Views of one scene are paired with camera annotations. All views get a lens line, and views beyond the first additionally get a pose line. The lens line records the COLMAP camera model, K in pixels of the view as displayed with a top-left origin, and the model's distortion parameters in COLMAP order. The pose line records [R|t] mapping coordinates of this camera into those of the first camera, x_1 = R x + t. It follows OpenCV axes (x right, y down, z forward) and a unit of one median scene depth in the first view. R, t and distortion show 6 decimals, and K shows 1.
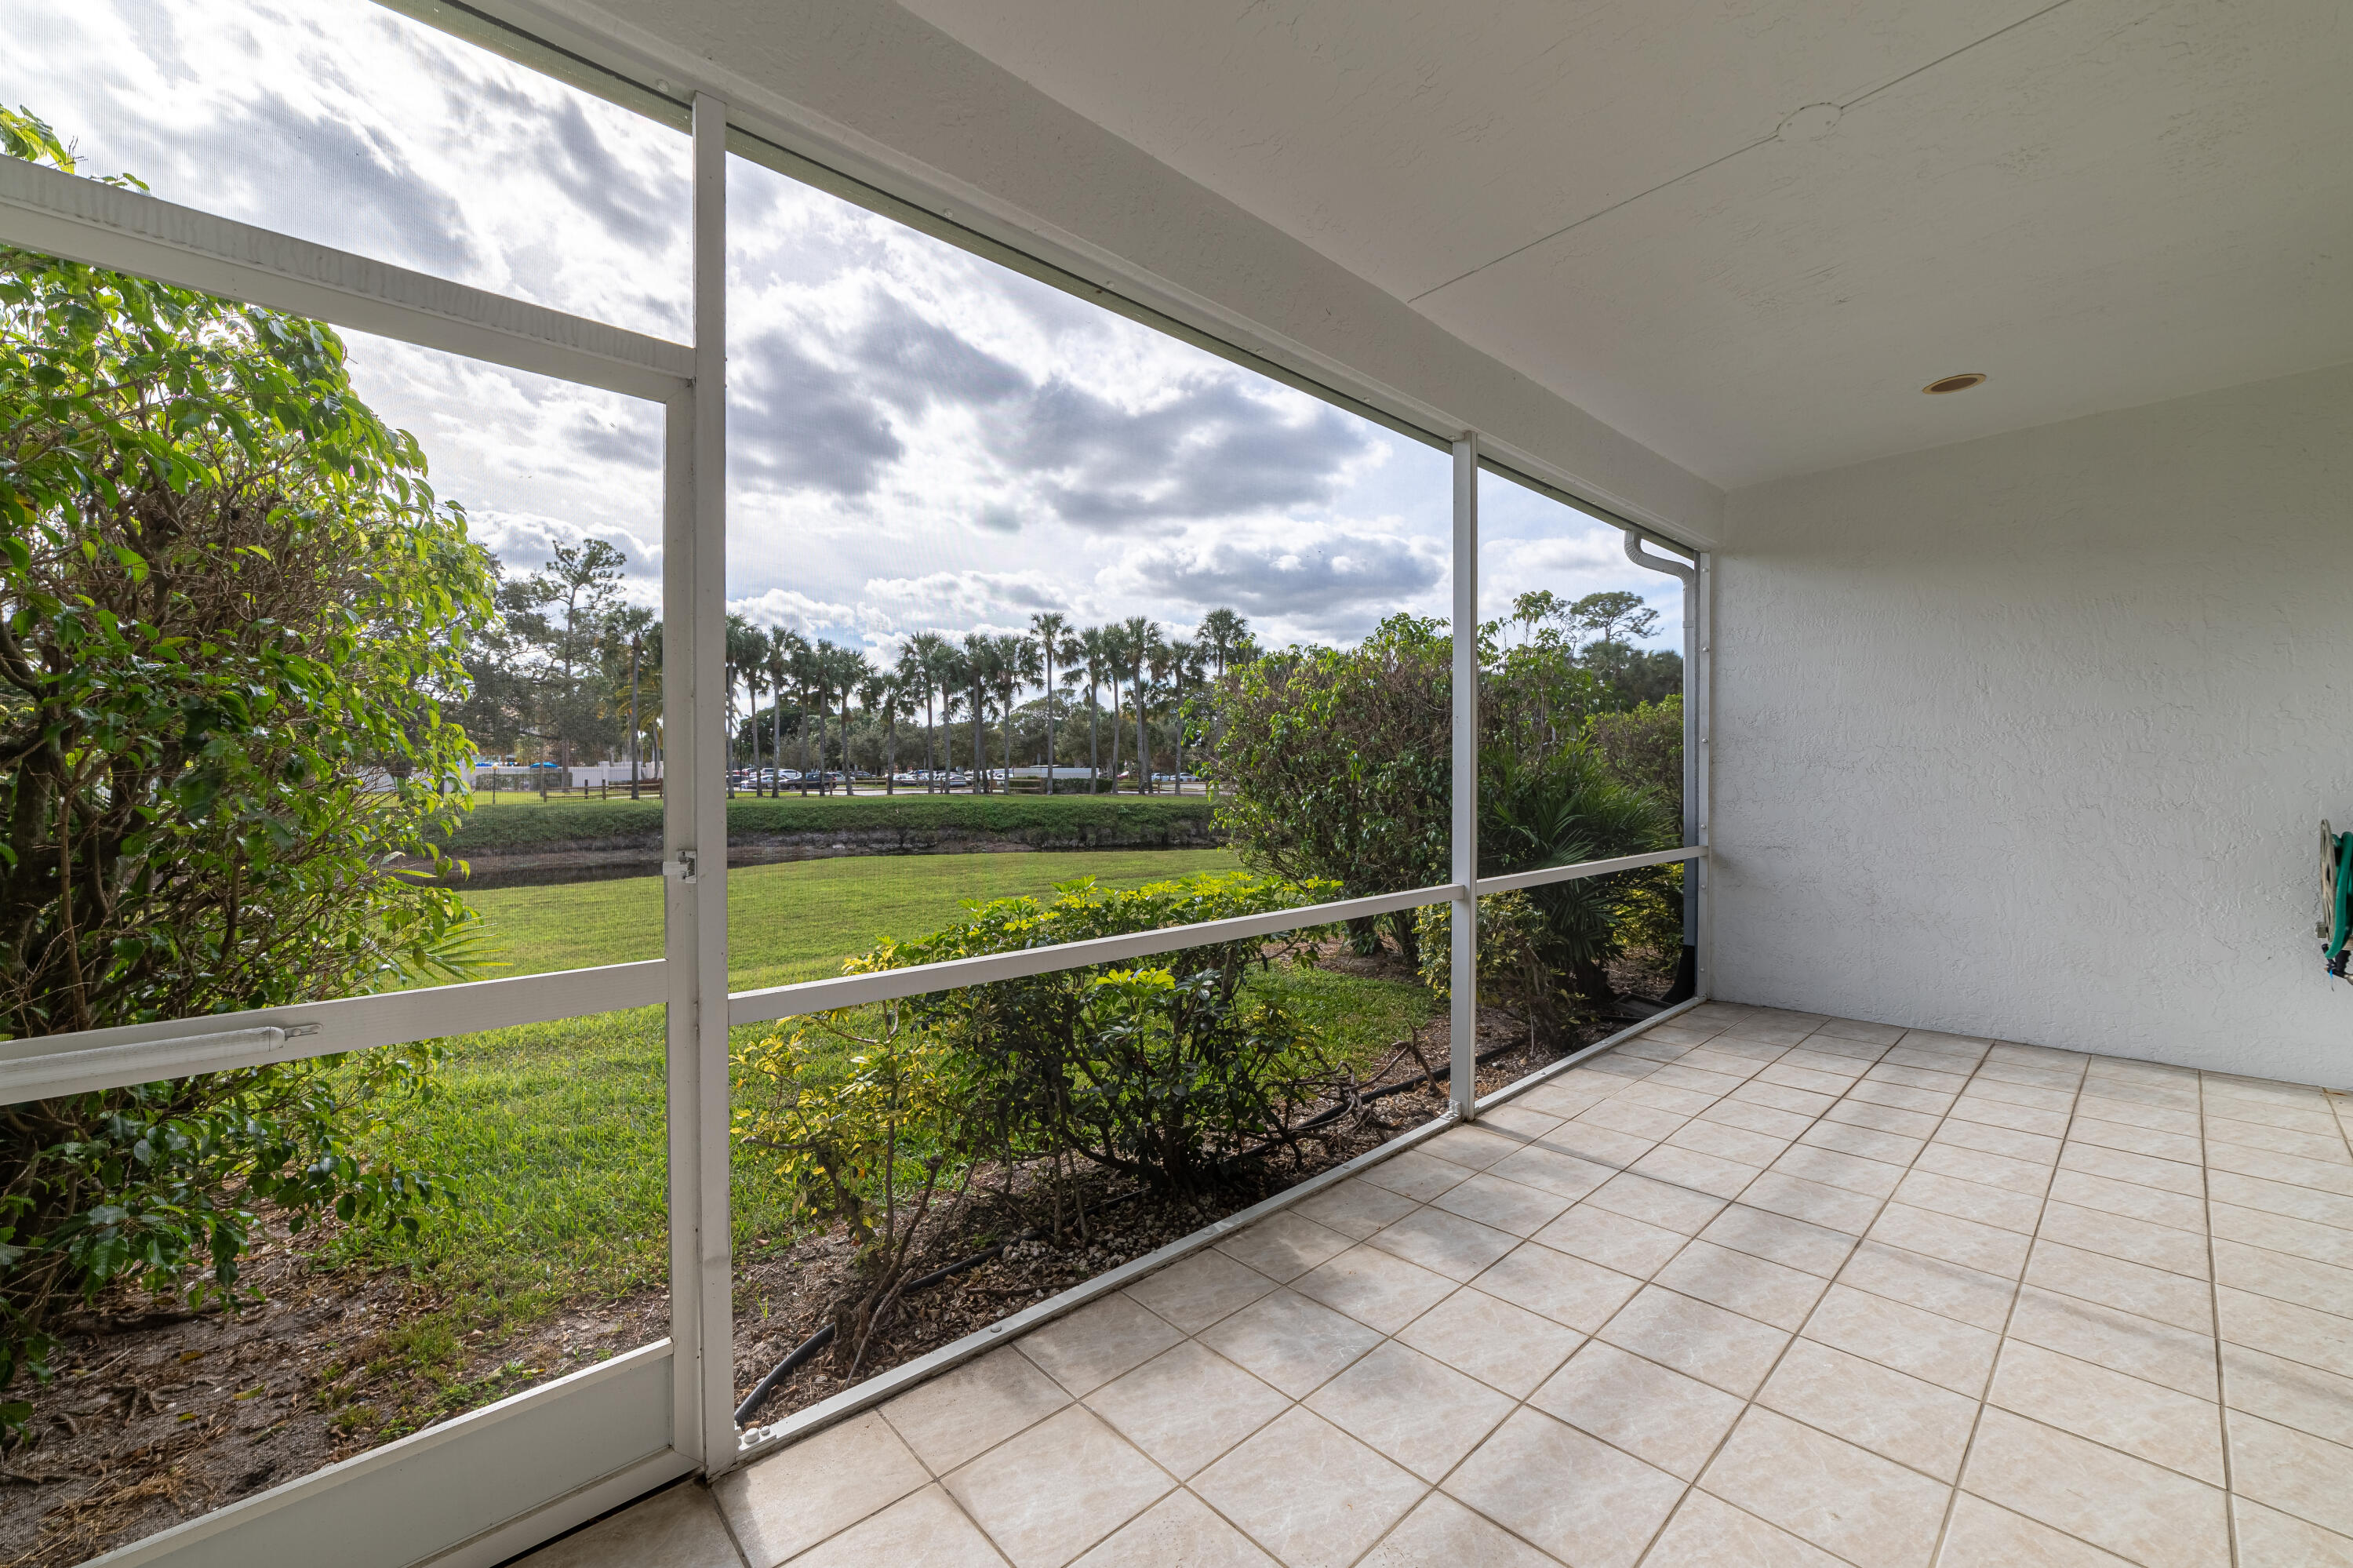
lens RADIAL K [[911.7, 0, 1187.0], [0, 911.7, 797.2], [0, 0, 1]] dist [-0.020368, 0.008048]
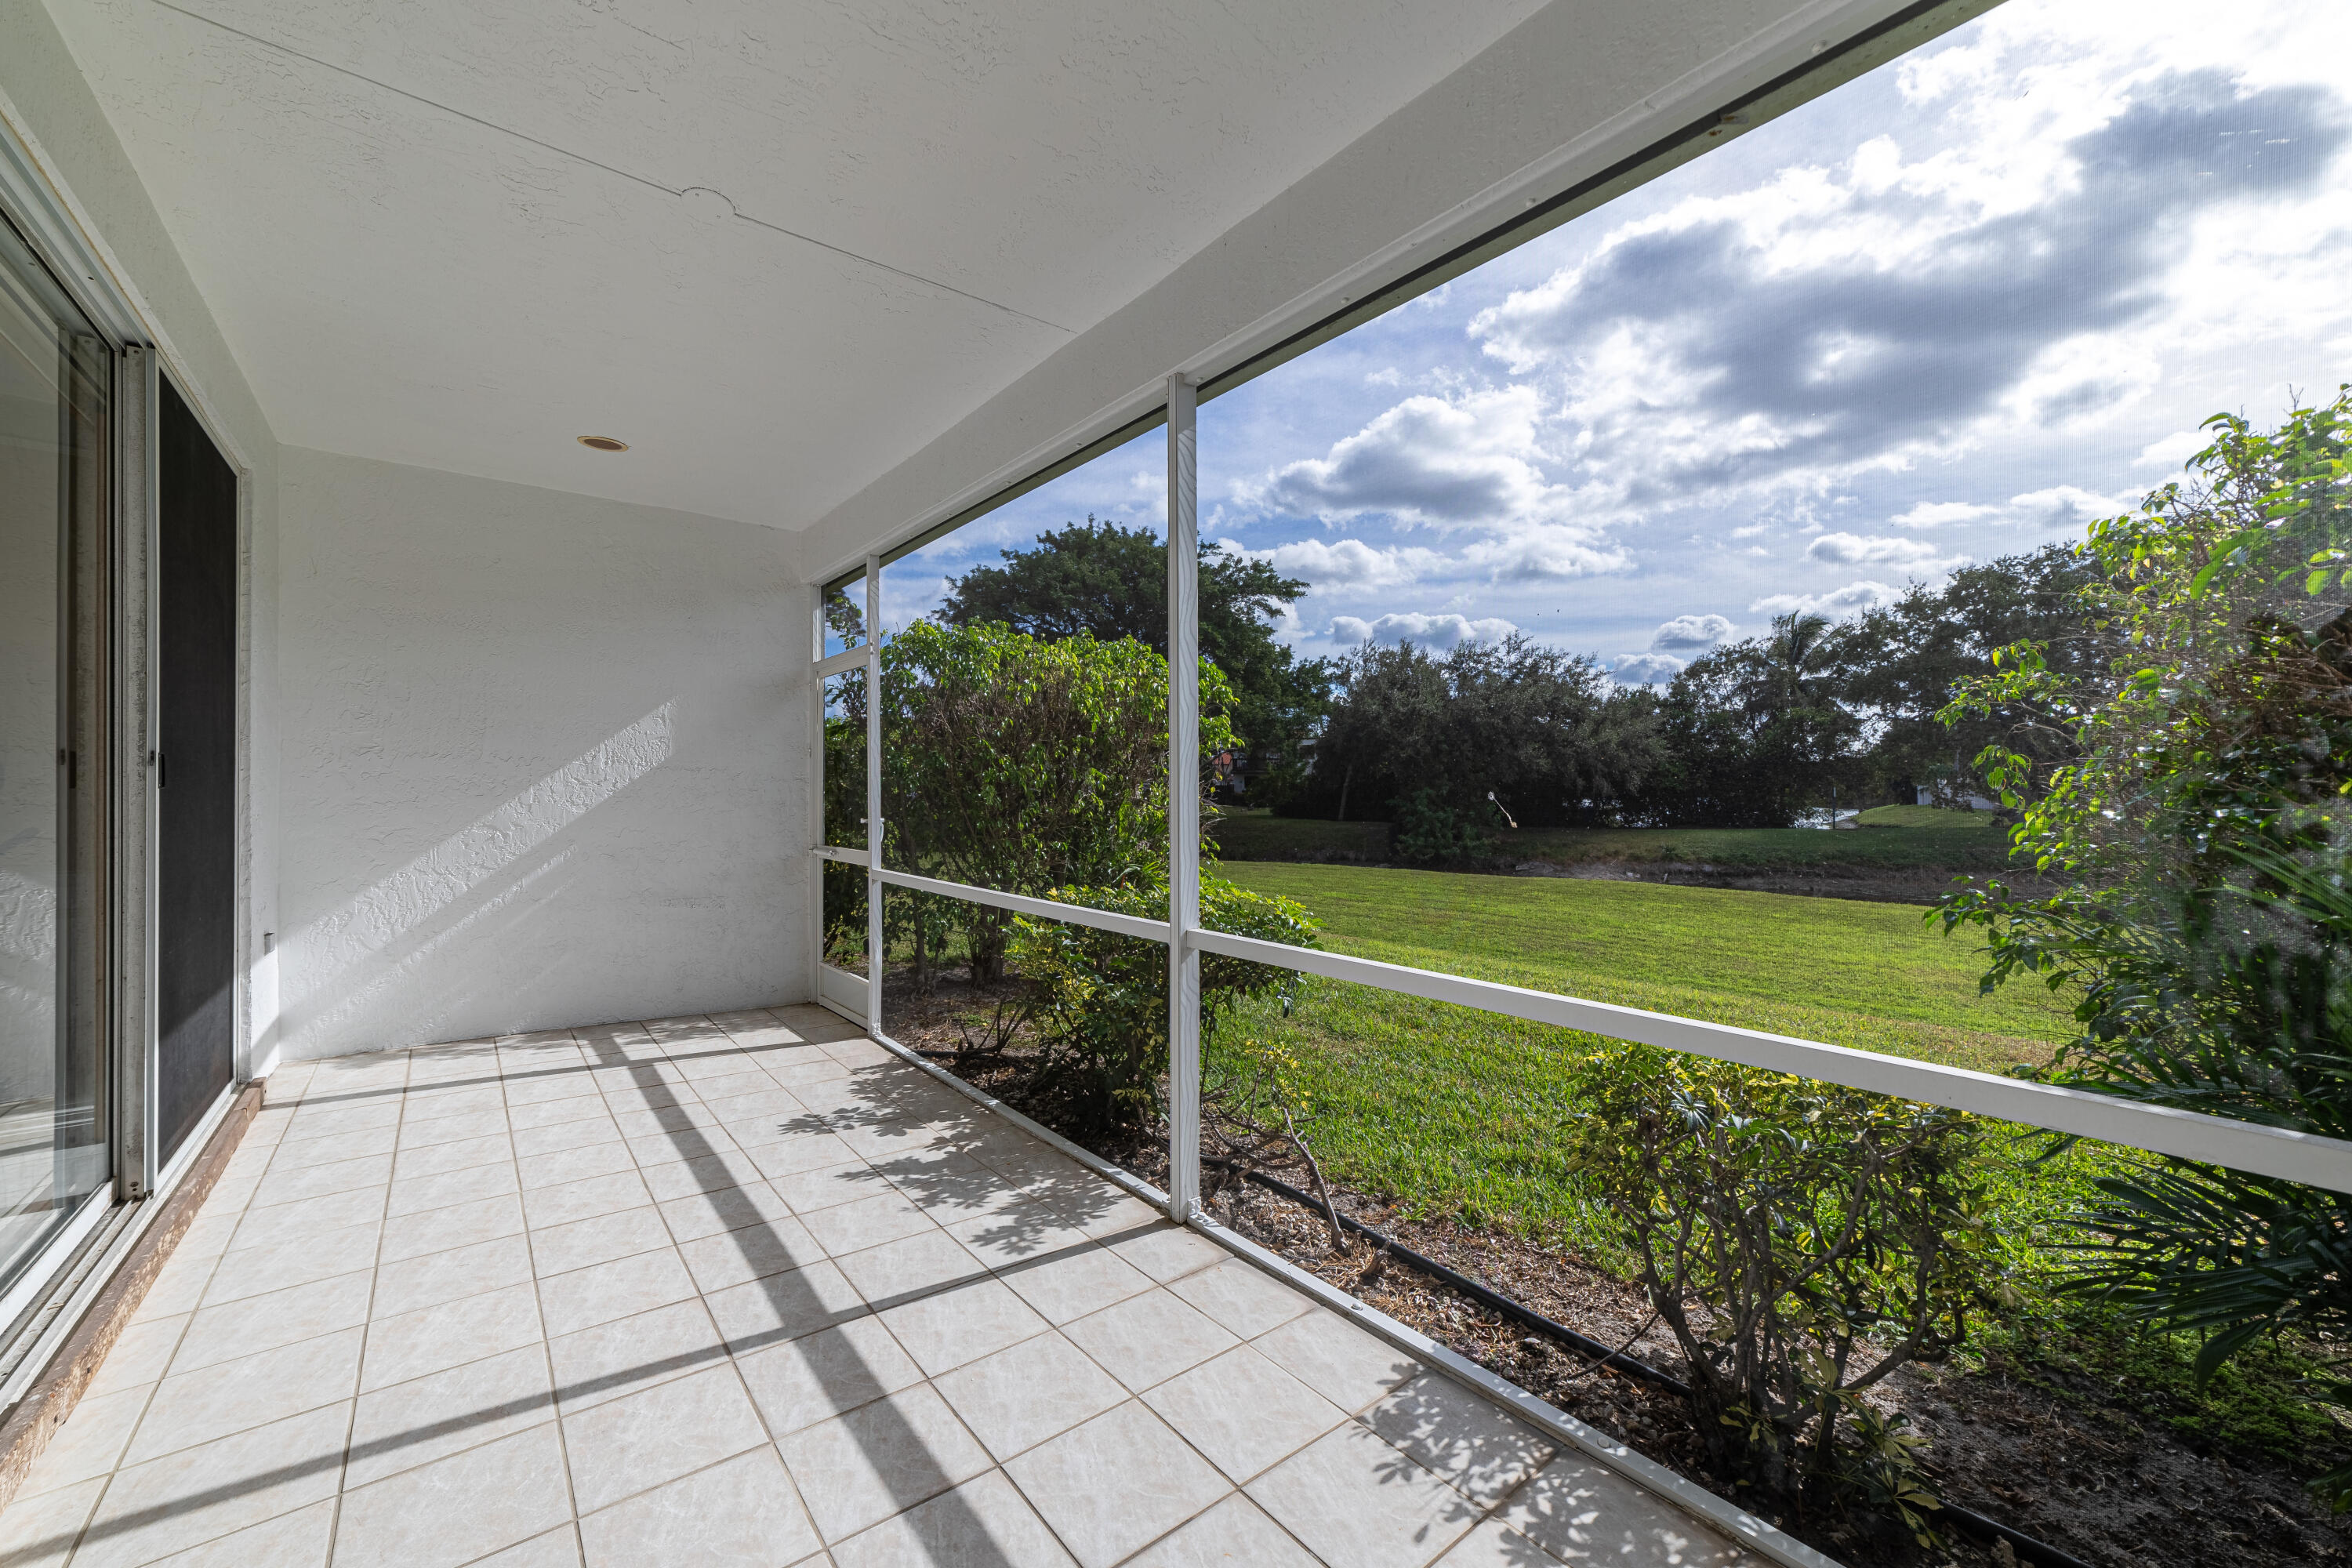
lens RADIAL K [[911.3, 0, 1186.5], [0, 911.3, 797.2], [0, 0, 1]] dist [-0.020368, 0.008048]
pose [[-0.053583, -0.001299, -0.998563, 1.150456], [-0.028725, 0.999587, 0.000241, -0.021926], [0.998150, 0.028697, -0.053598, 1.075543]]
